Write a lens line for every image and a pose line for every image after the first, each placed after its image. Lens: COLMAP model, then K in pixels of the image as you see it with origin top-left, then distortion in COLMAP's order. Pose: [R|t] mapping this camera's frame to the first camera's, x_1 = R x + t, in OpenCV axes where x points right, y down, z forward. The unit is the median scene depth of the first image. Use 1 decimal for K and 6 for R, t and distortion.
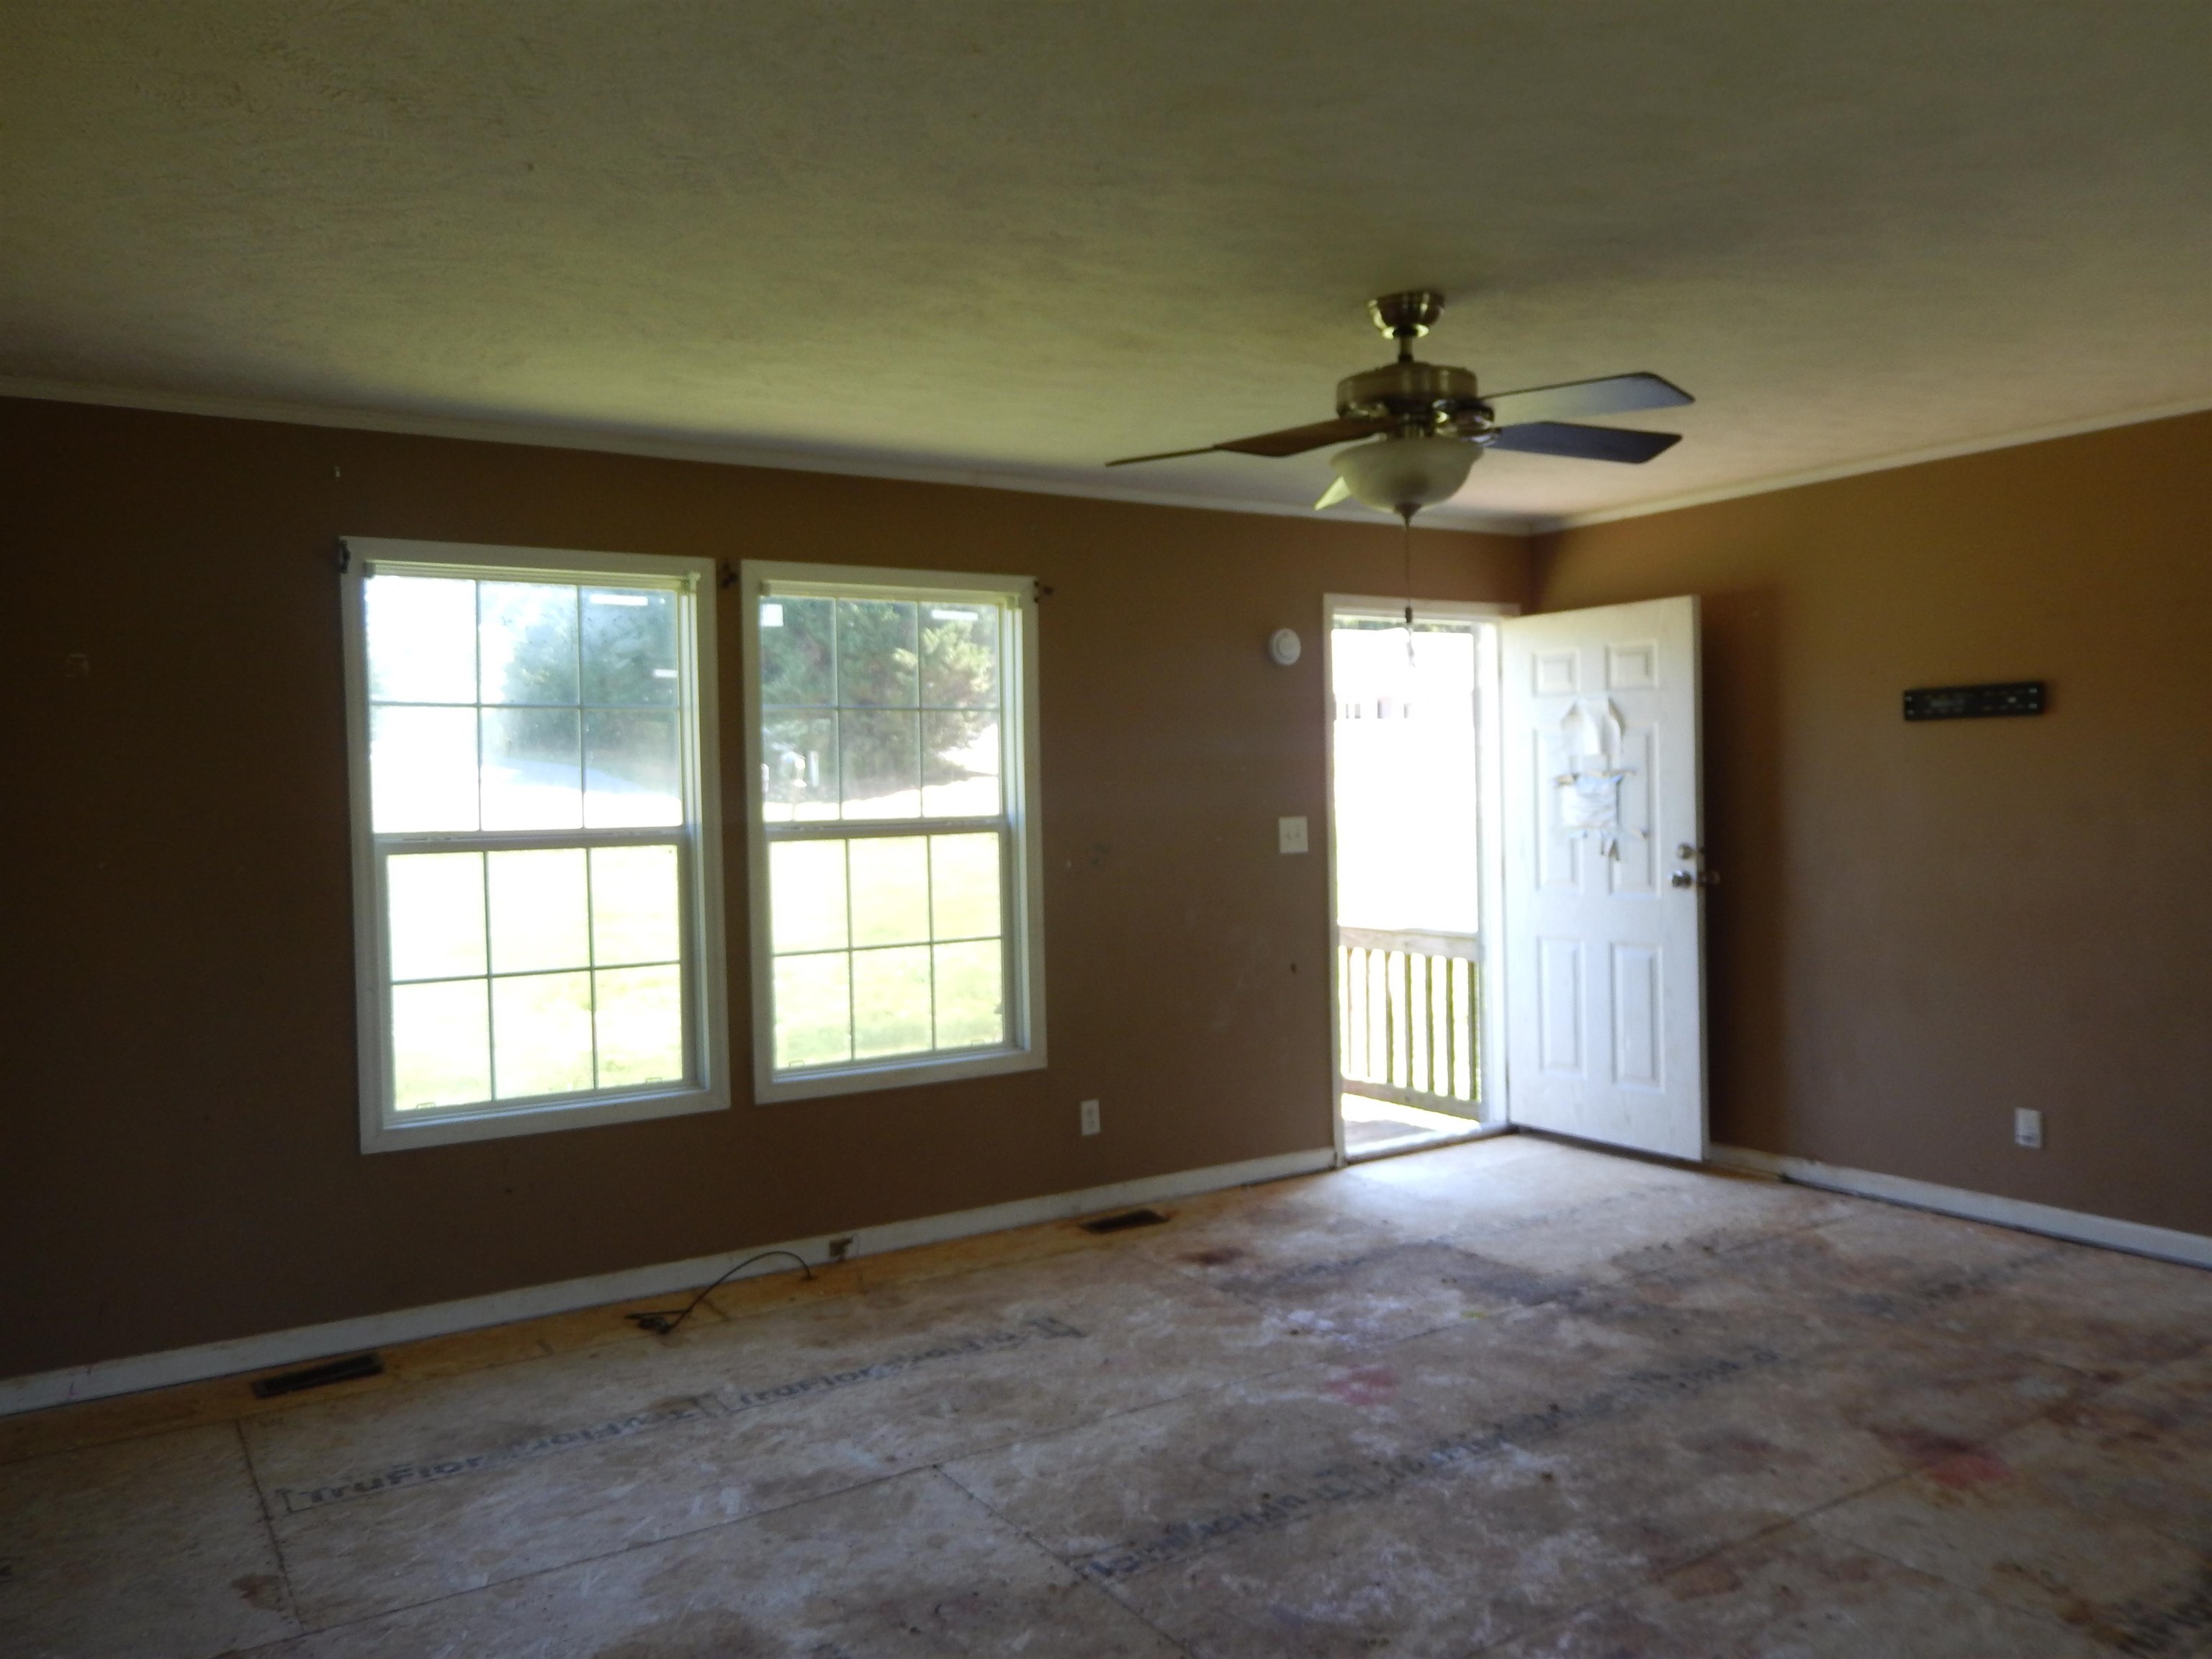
lens RADIAL K [[1672.0, 0, 1107.3], [0, 1672.0, 840.8], [0, 0, 1]] dist [0.006667, -0.009316]
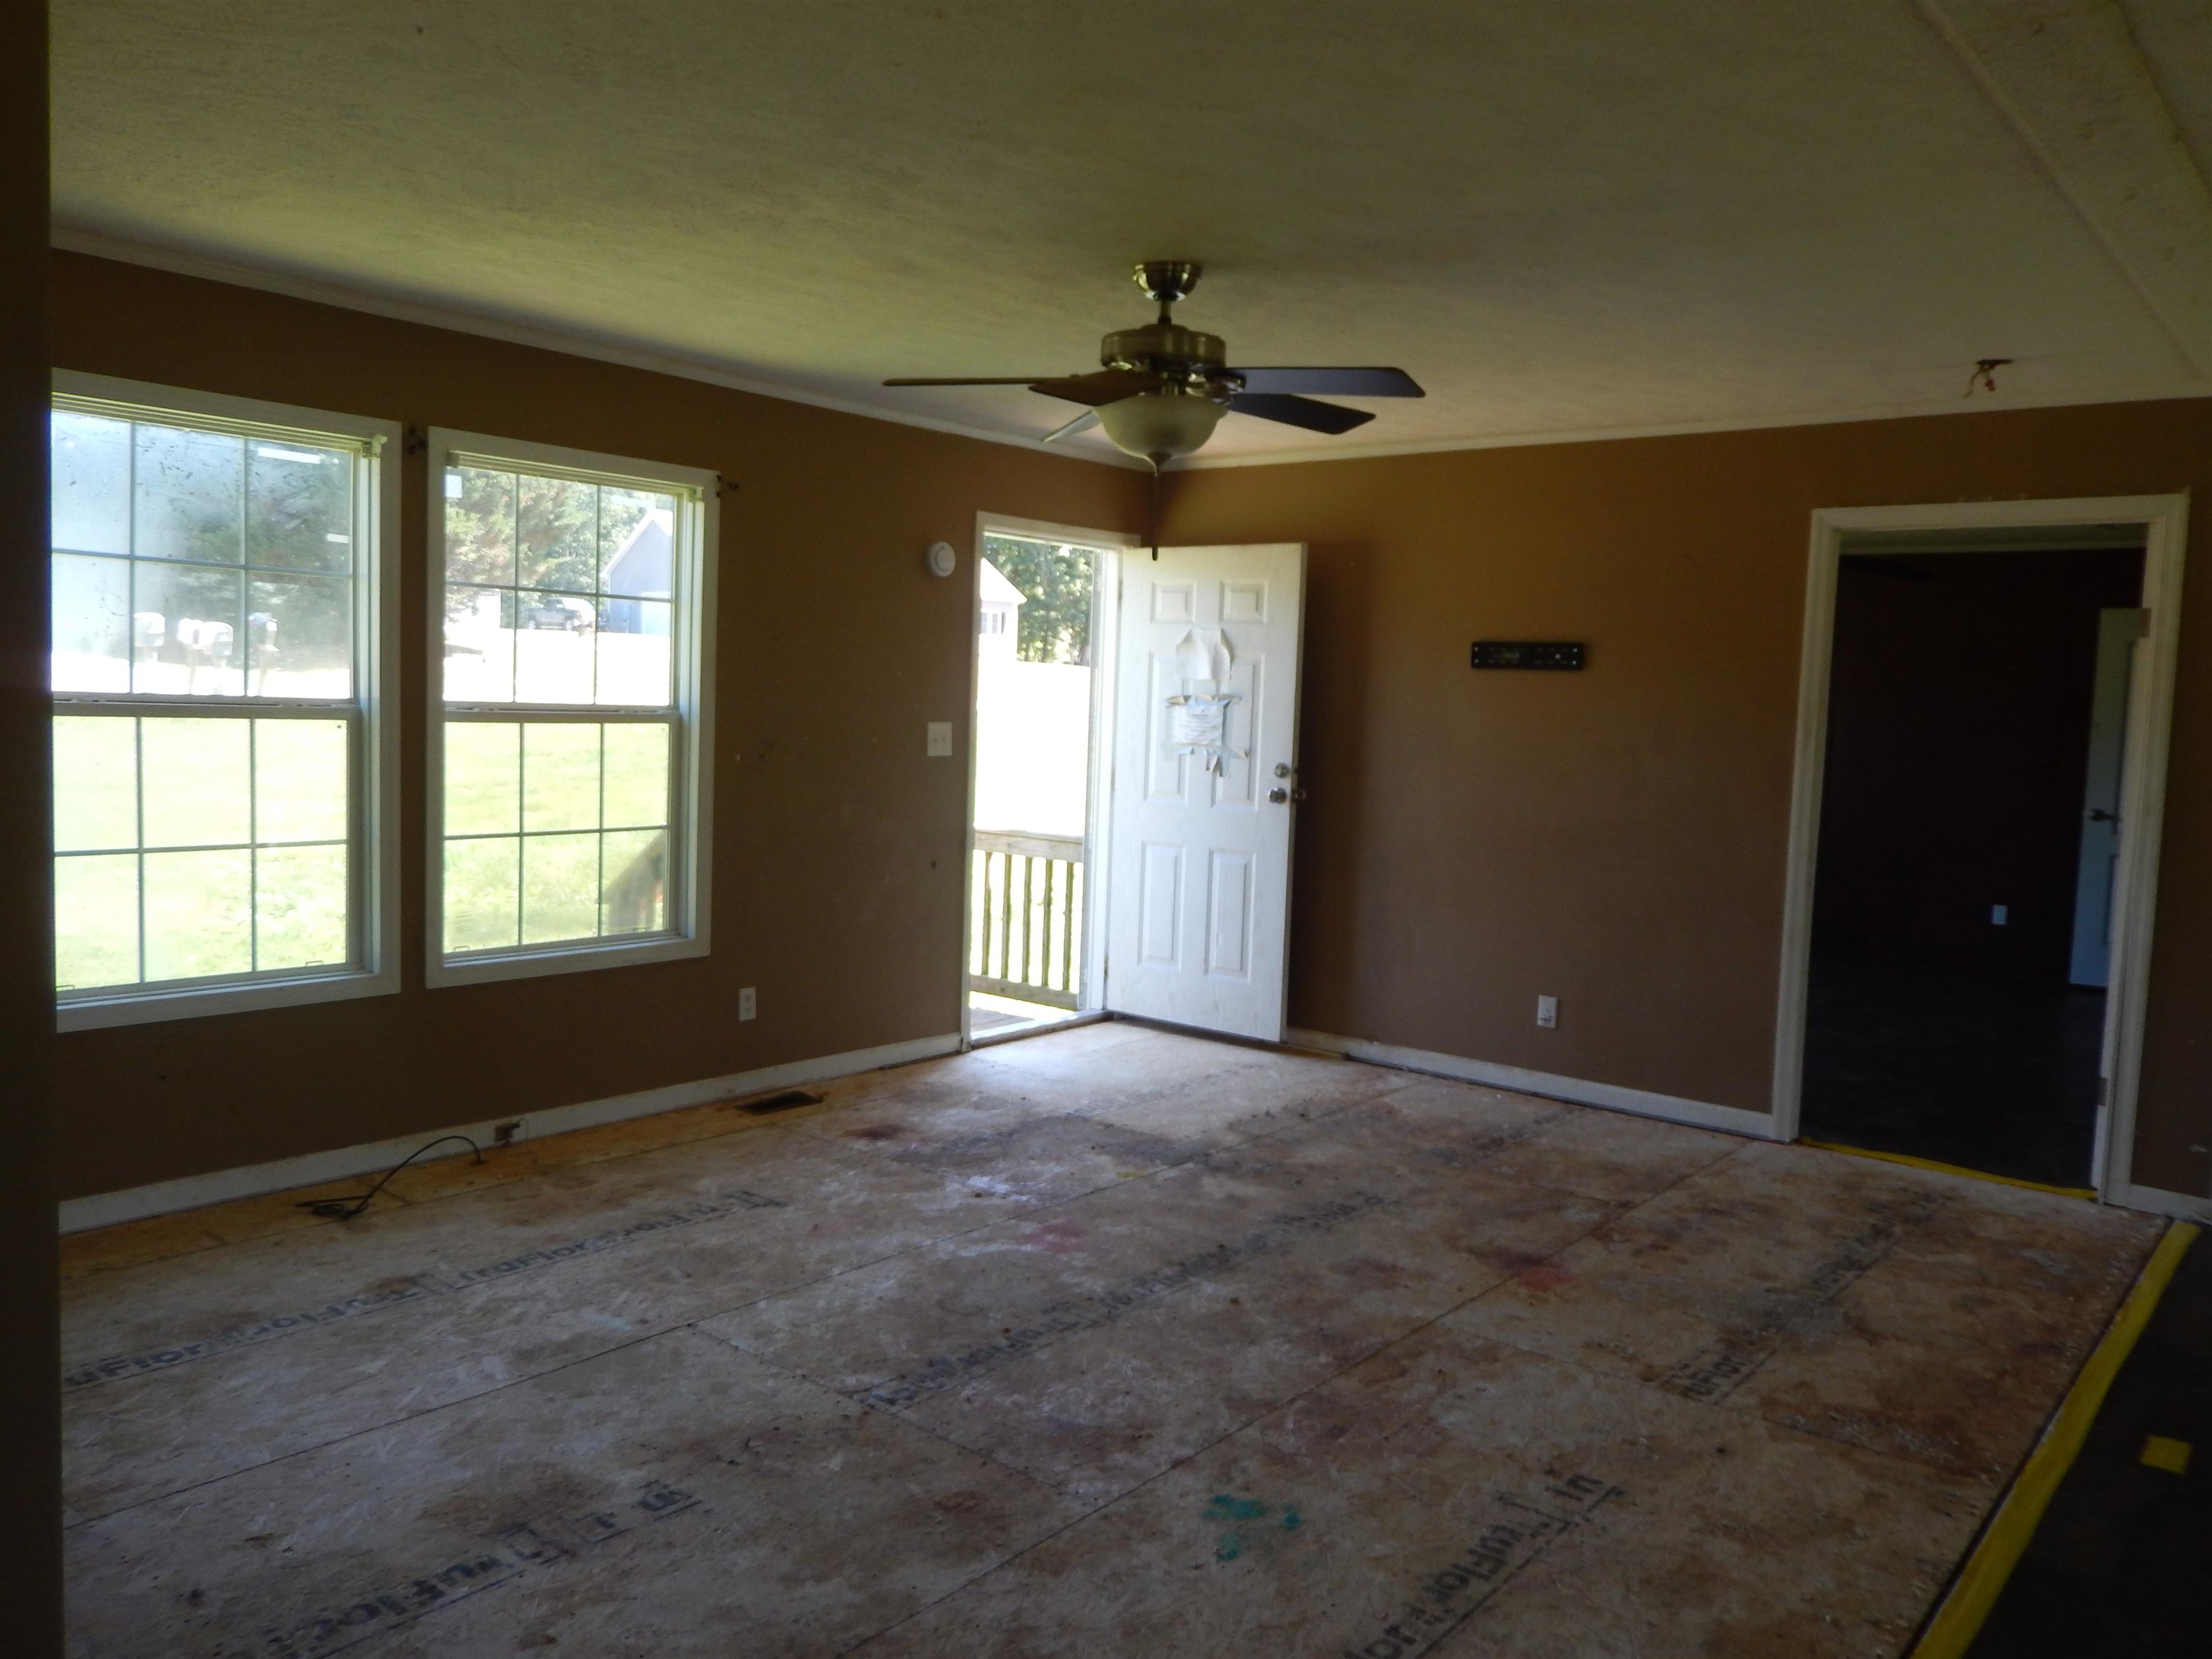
lens RADIAL K [[1672.0, 0, 1107.3], [0, 1672.0, 840.8], [0, 0, 1]] dist [0.006667, -0.009316]
pose [[0.950848, 0.030383, 0.308163, -0.149913], [-0.048924, 0.997416, 0.052618, -0.000081], [-0.305768, -0.065108, 0.949877, -0.052486]]
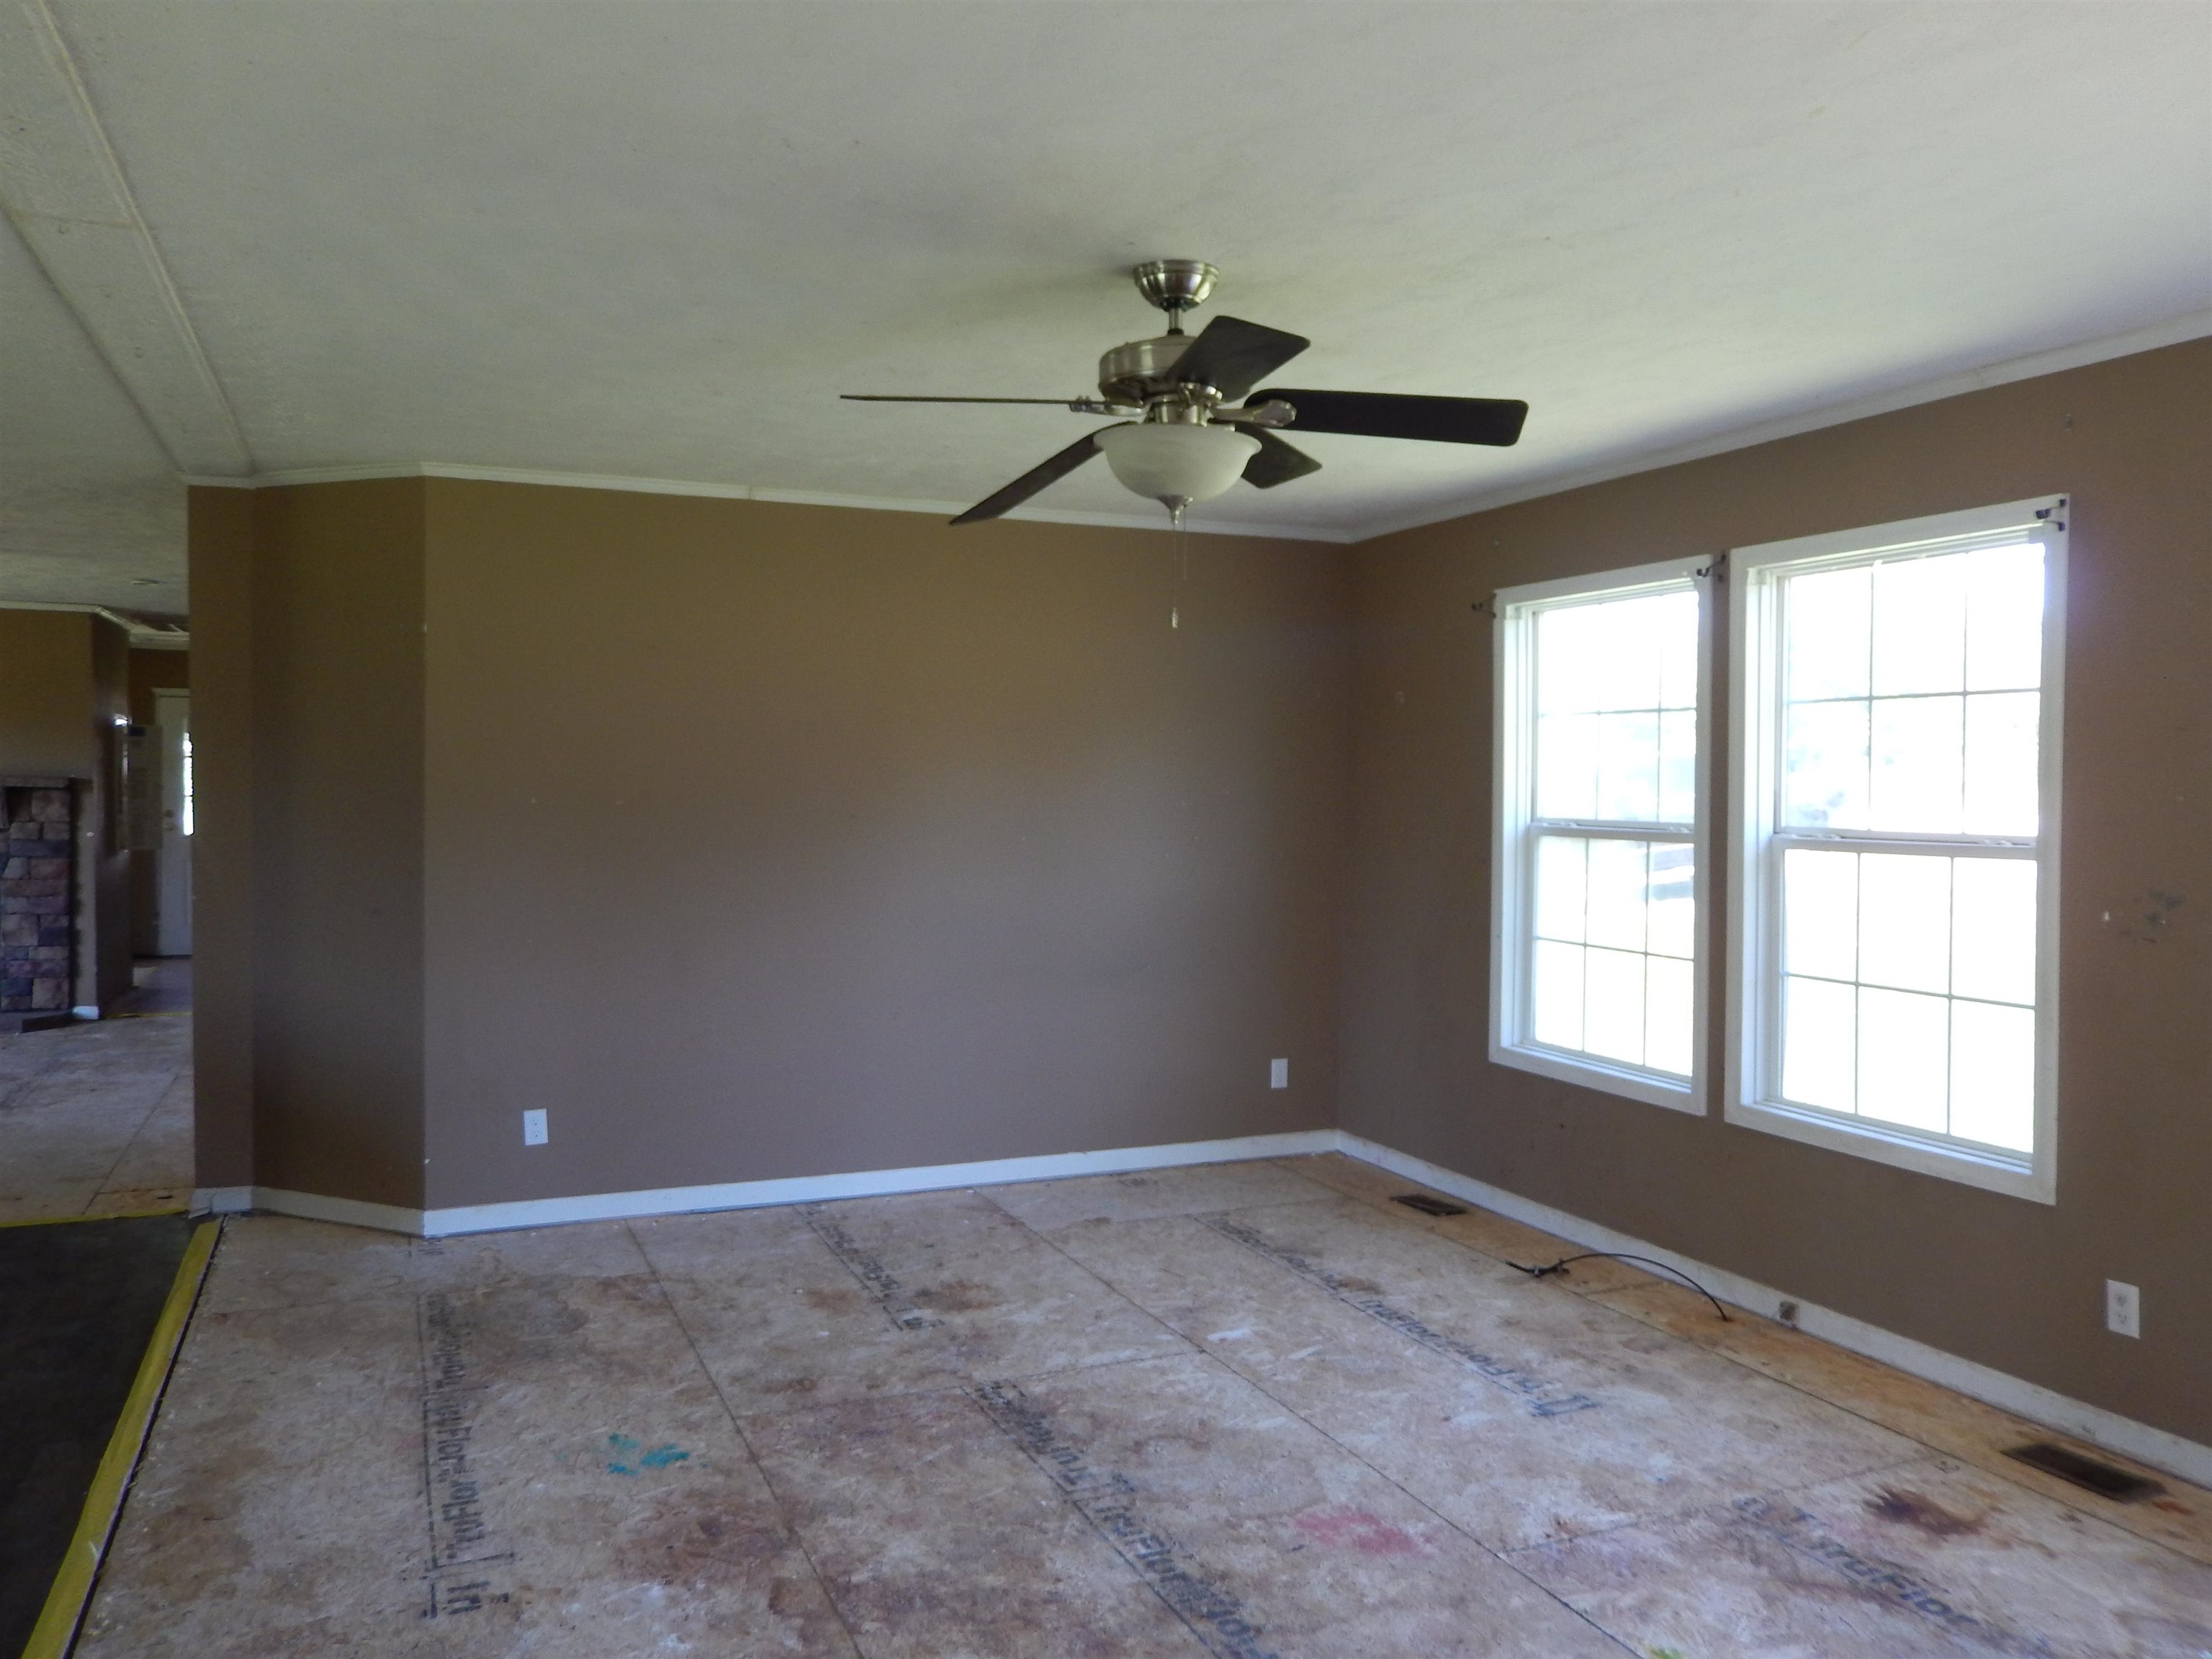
lens RADIAL K [[1682.2, 0, 1100.5], [0, 1682.2, 836.3], [0, 0, 1]] dist [0.000170, 0.001581]
pose [[-0.180614, 0.050840, -0.982239, 0.870507], [-0.029243, 0.997944, 0.057030, -0.053837], [0.983119, 0.039024, -0.178756, 0.902065]]
